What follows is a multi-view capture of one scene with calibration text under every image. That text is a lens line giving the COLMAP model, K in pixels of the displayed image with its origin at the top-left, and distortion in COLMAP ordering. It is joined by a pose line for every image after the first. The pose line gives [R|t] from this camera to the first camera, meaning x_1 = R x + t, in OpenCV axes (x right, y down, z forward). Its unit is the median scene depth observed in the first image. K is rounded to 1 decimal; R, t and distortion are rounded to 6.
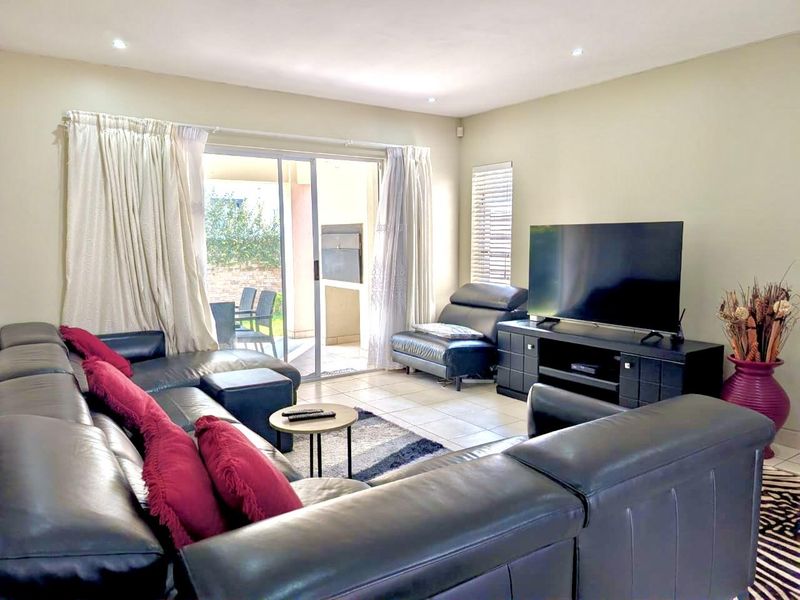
lens RADIAL K [[572.0, 0, 400.0], [0, 572.0, 300.0], [0, 0, 1]] dist [0.001669, -0.001171]
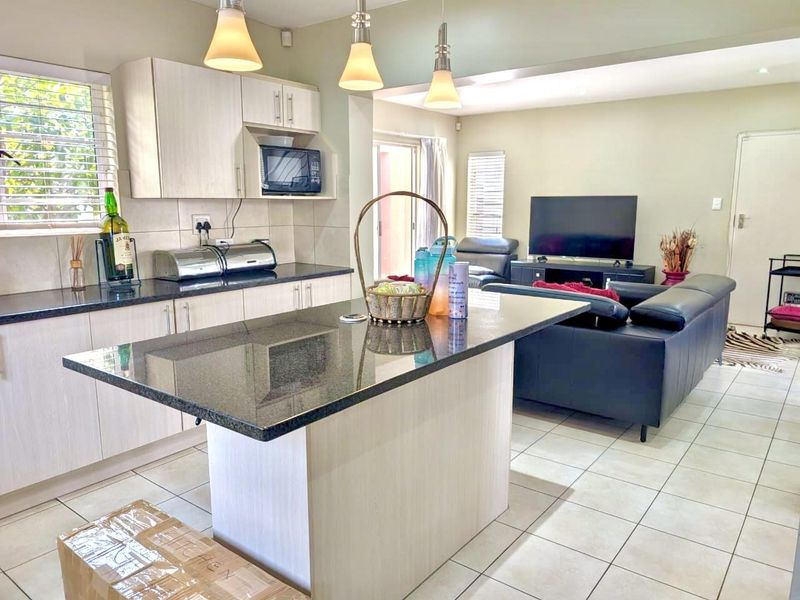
lens RADIAL K [[583.9, 0, 400.0], [0, 583.9, 300.0], [0, 0, 1]] dist [-0.003578, -0.000842]
pose [[0.950064, -0.047299, 0.308450, -0.593927], [0.029630, 0.997654, 0.061718, 0.038106], [-0.310645, -0.049497, 0.949236, -0.378513]]
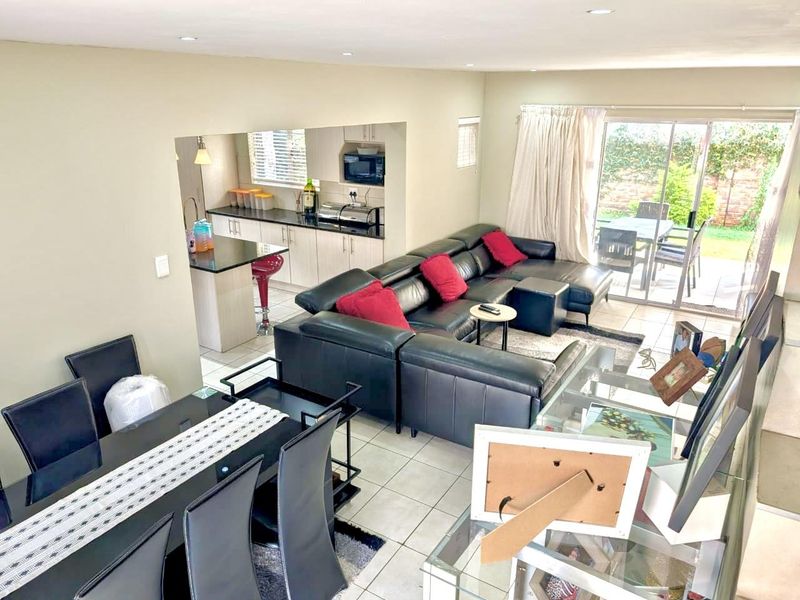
lens RADIAL K [[572.0, 0, 400.0], [0, 572.0, 300.0], [0, 0, 1]] dist [0.001669, -0.001171]
pose [[0.406882, 0.314534, -0.857622, 0.750880], [-0.104658, 0.948720, 0.298291, -0.206129], [0.907466, -0.031612, 0.418935, -0.045790]]
